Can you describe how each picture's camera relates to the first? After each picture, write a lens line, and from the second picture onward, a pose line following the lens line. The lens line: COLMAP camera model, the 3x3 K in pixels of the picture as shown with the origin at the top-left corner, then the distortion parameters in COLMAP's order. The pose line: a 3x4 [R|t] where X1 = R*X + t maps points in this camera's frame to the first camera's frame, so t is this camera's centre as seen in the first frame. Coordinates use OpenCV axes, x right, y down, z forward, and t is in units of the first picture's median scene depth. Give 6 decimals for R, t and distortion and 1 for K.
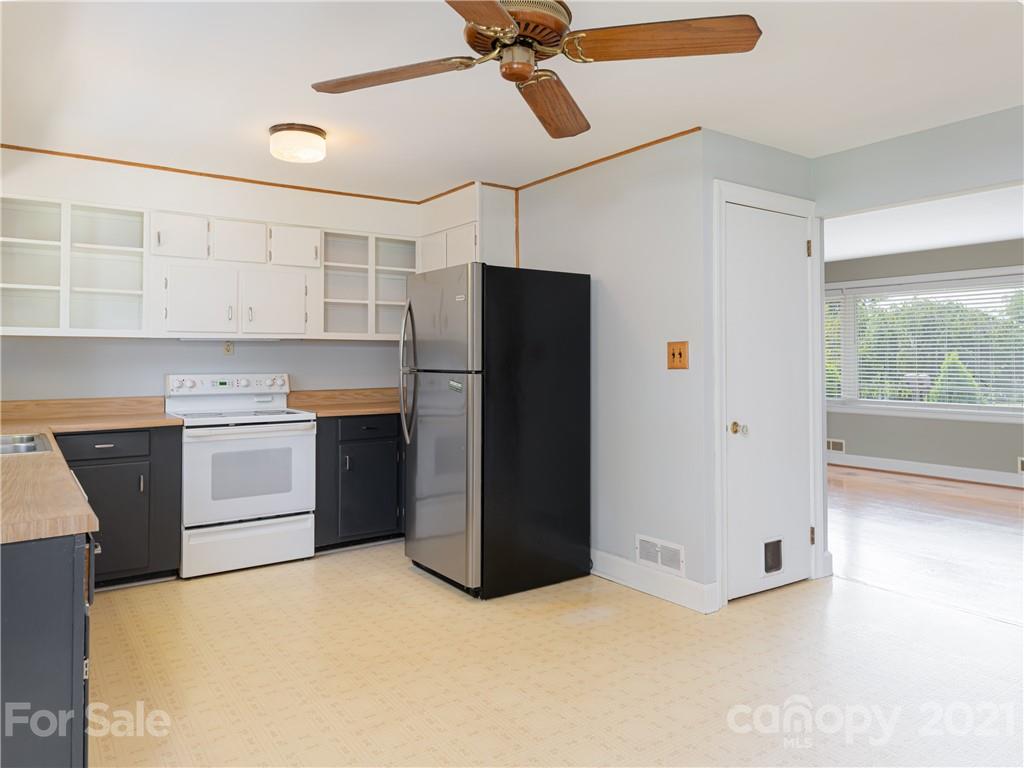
lens RADIAL K [[691.7, 0, 531.4], [0, 691.7, 347.6], [0, 0, 1]] dist [-0.013129, -0.001663]
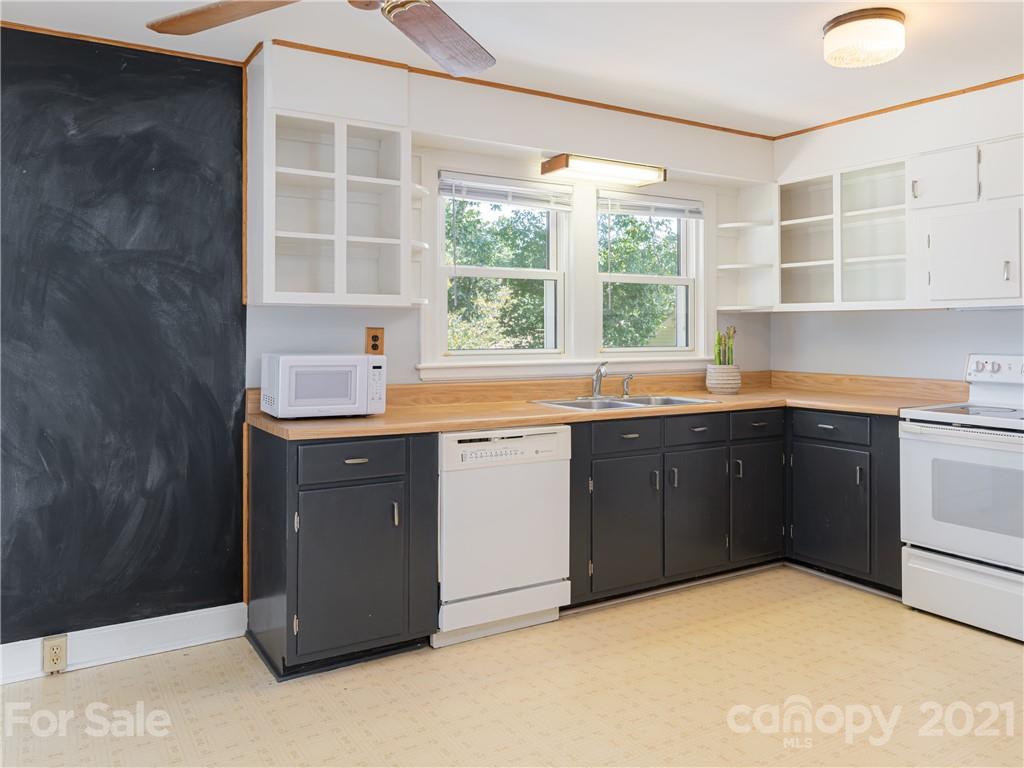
lens RADIAL K [[781.8, 0, 521.2], [0, 781.8, 331.7], [0, 0, 1]] dist [-0.001455, -0.005273]
pose [[-0.074317, 0.006016, -0.997217, 0.406382], [0.017293, 0.999839, 0.004743, 0.000438], [0.997085, -0.016892, -0.074409, 0.565067]]
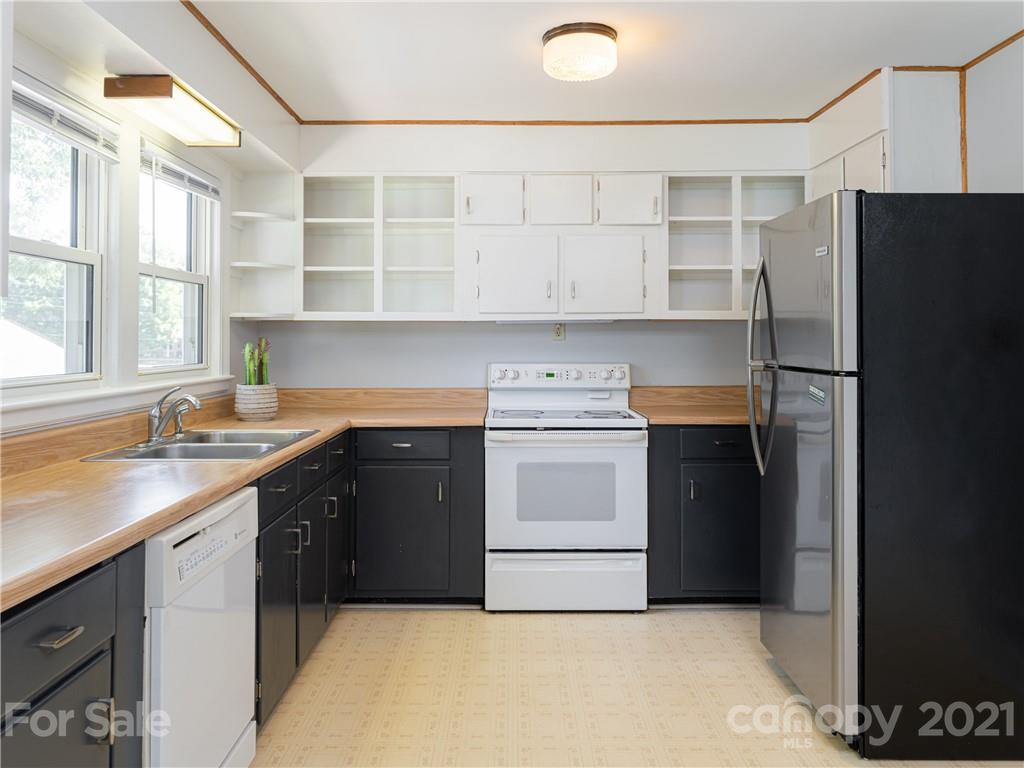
lens RADIAL K [[781.8, 0, 512.0], [0, 781.8, 326.3], [0, 0, 1]] dist [-0.001455, -0.005273]
pose [[0.805024, -0.006565, -0.593206, 0.073474], [0.008089, 0.999967, -0.000089, -0.006619], [0.593187, -0.004727, 0.805051, 0.236527]]
